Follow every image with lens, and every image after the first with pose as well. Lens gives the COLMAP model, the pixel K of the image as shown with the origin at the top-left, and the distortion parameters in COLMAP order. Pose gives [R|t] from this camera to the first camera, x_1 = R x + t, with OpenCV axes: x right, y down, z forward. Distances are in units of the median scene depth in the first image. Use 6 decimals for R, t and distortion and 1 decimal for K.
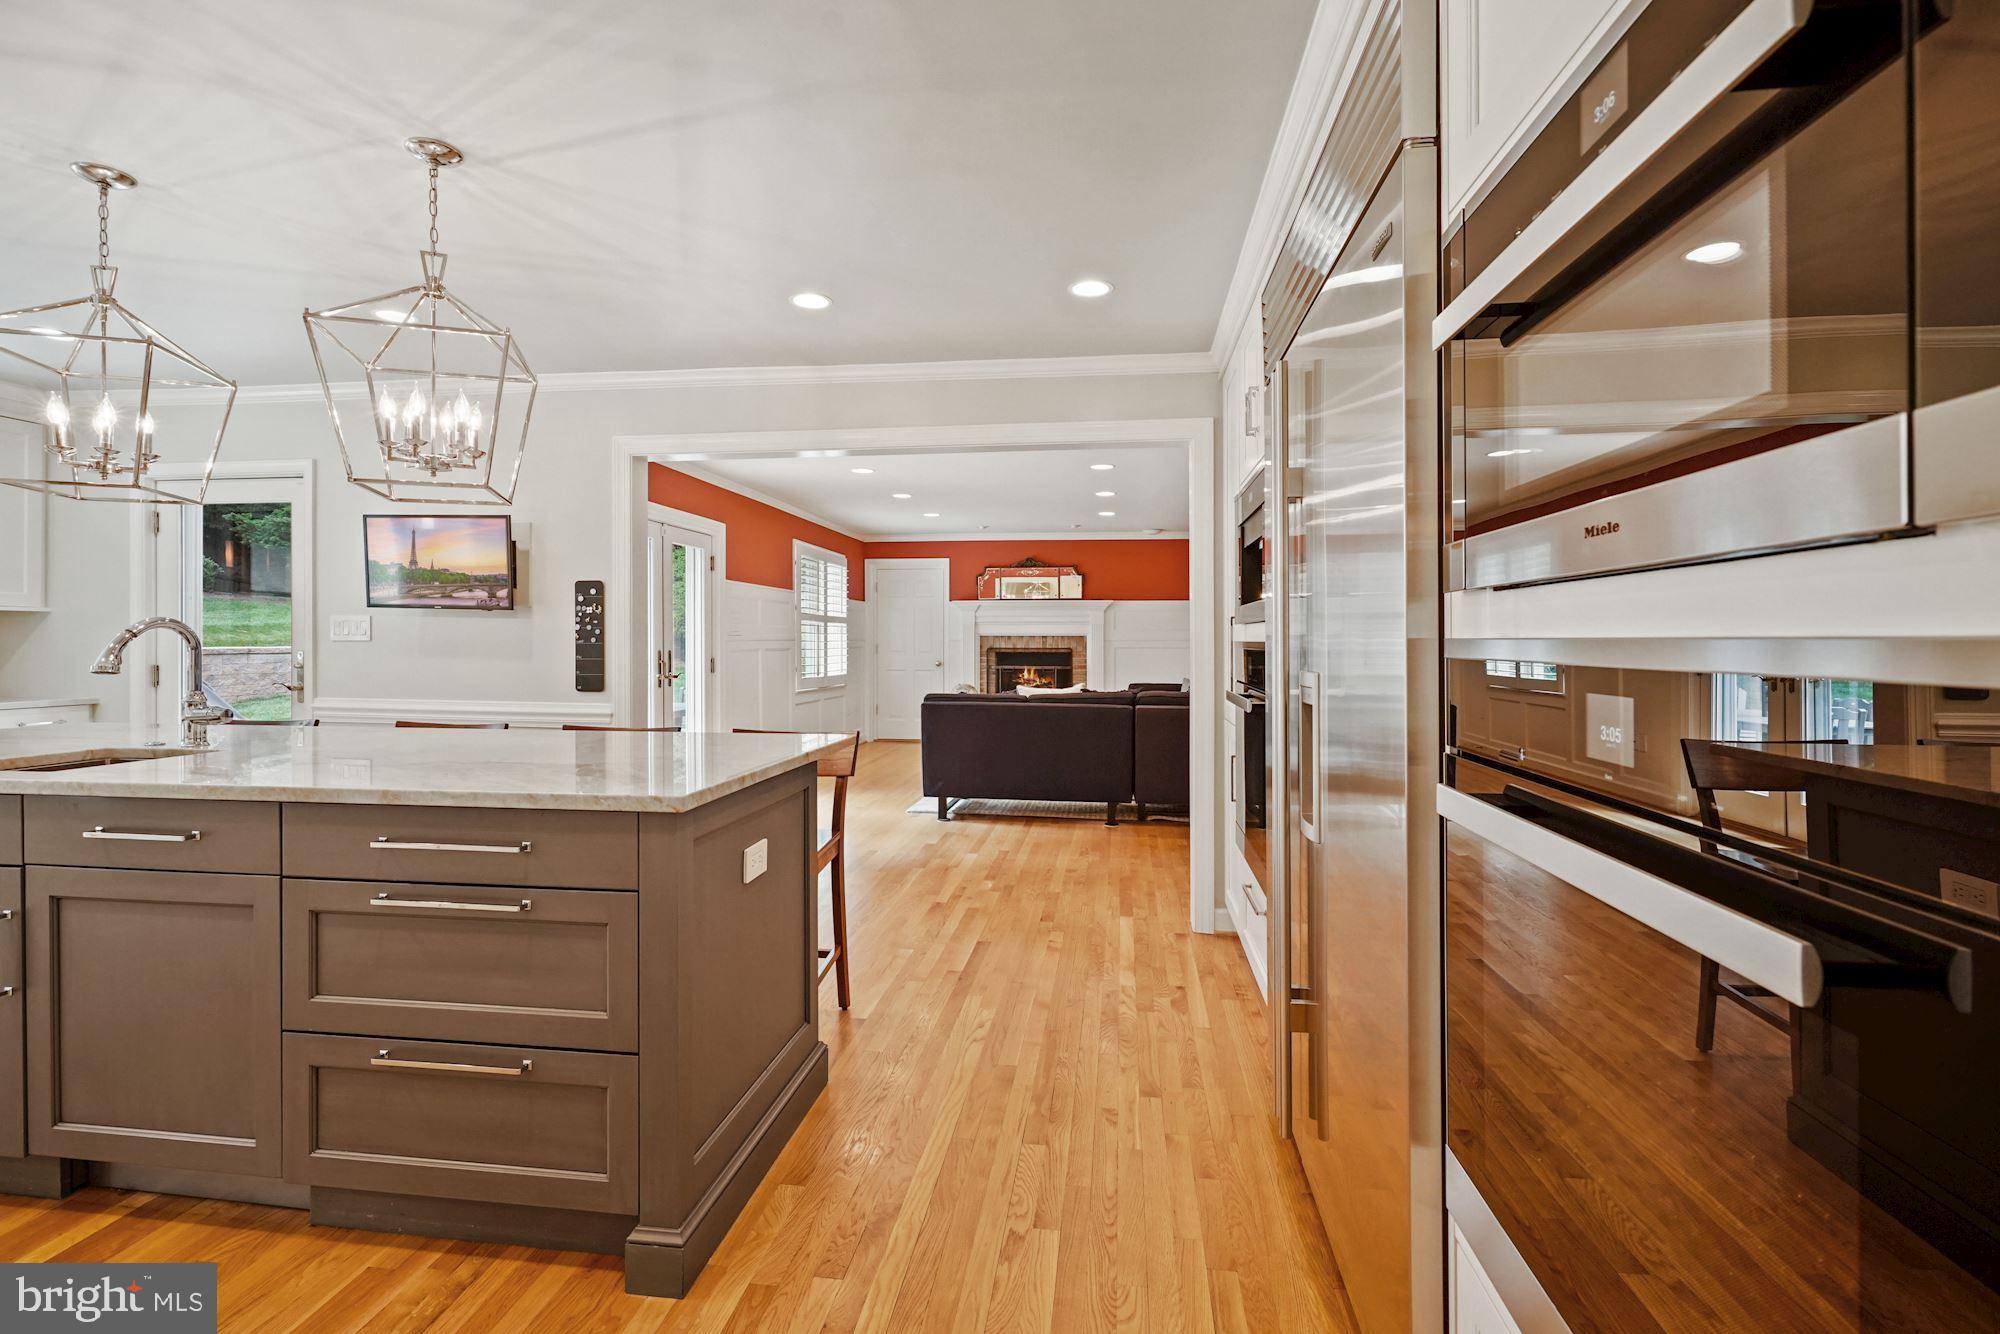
lens RADIAL K [[906.4, 0, 997.7], [0, 906.4, 648.9], [0, 0, 1]] dist [-0.001005, -0.000048]
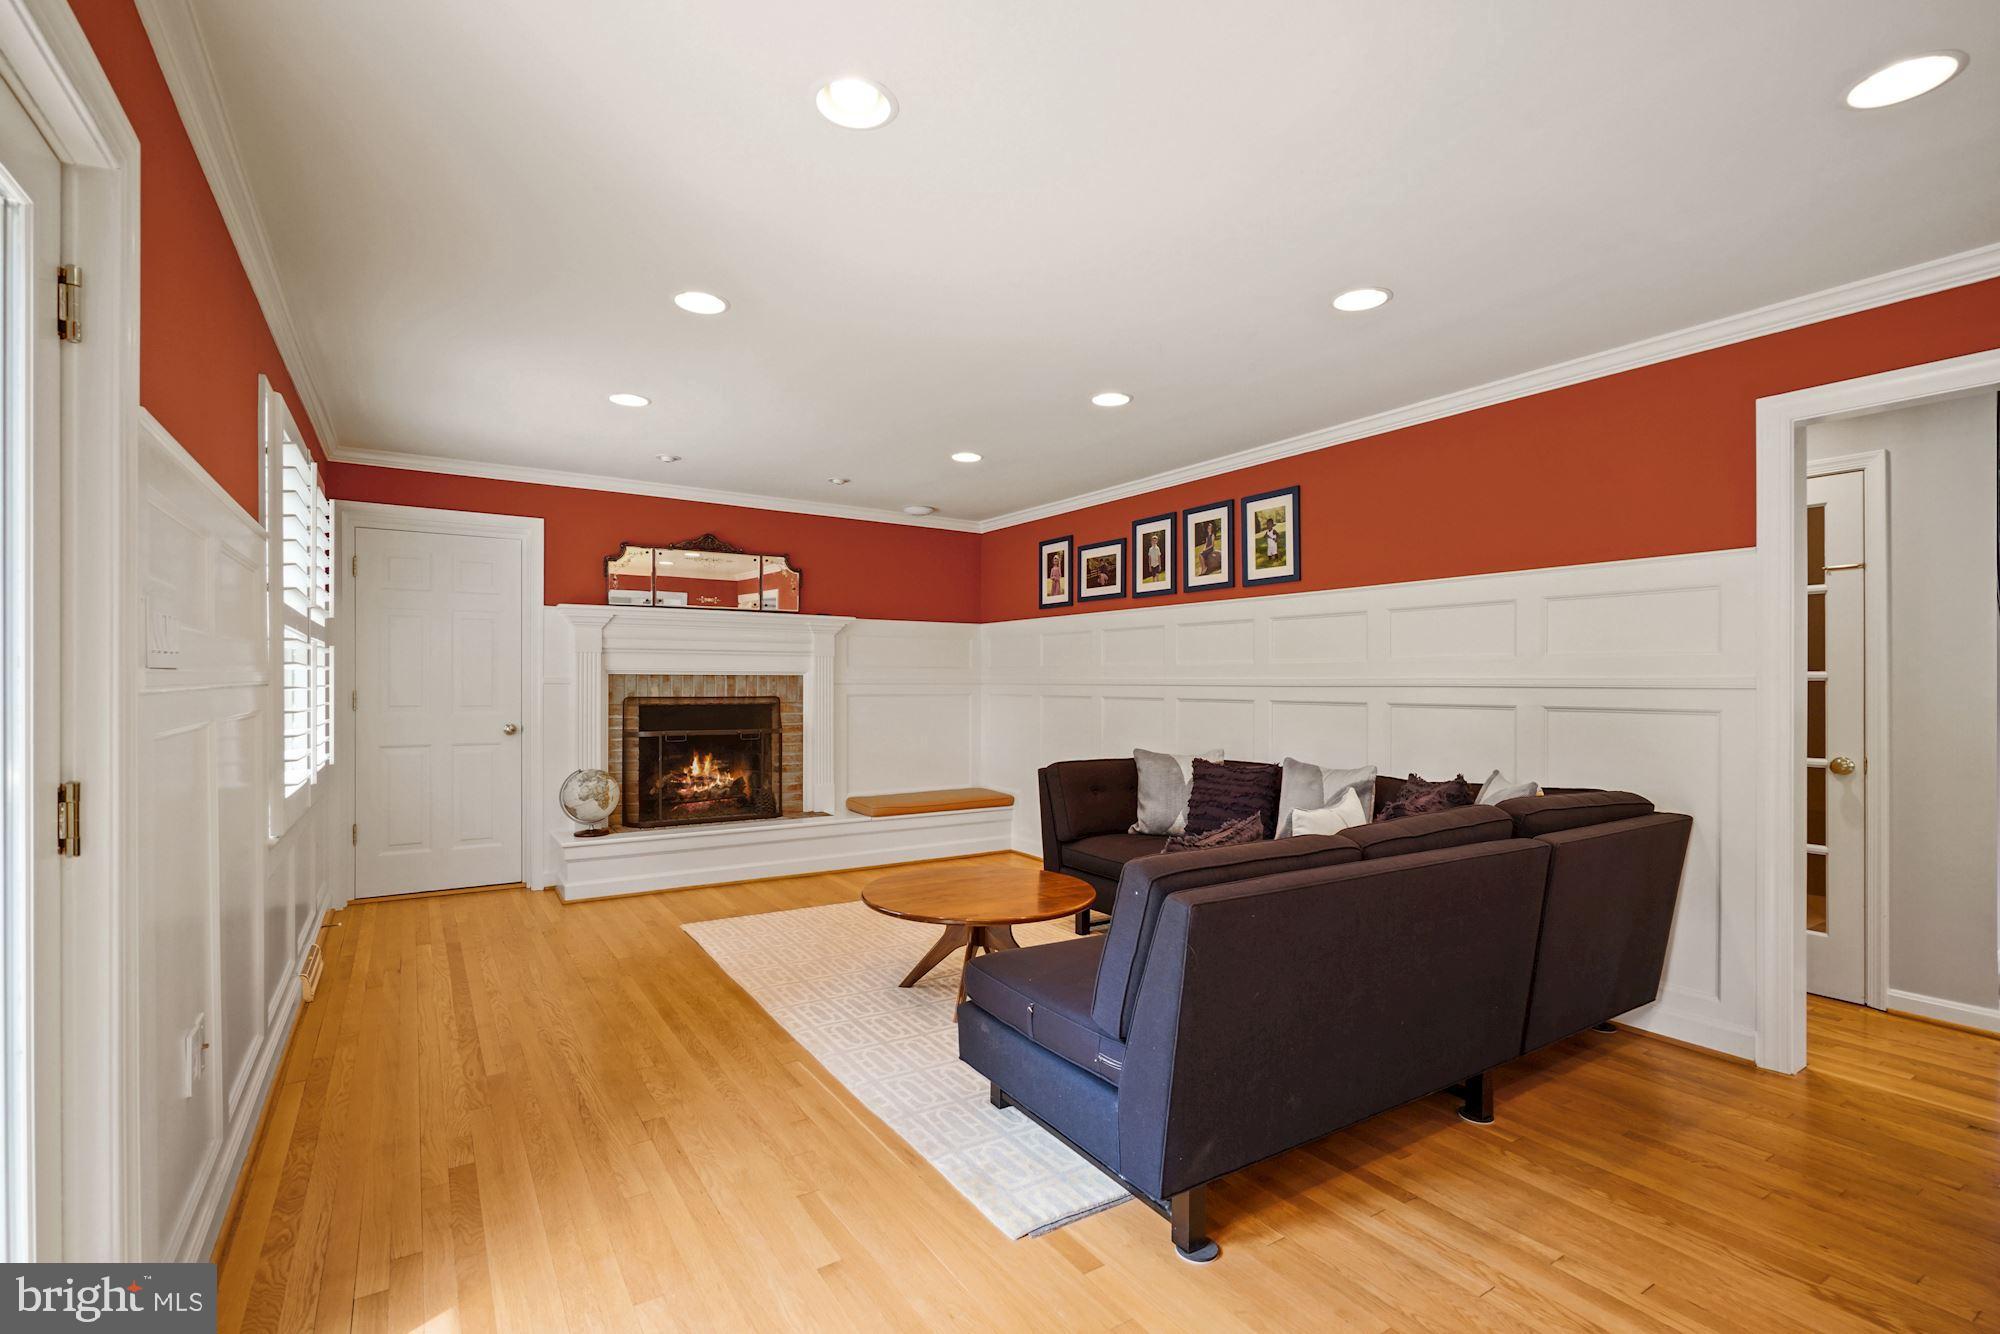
lens RADIAL K [[906.4, 0, 1001.0], [0, 906.4, 675.1], [0, 0, 1]] dist [-0.001005, -0.000048]
pose [[0.760794, 0.004485, 0.648978, -0.187763], [0.004103, 0.999923, -0.011719, -0.007042], [-0.648981, 0.011578, 0.760717, 0.462699]]
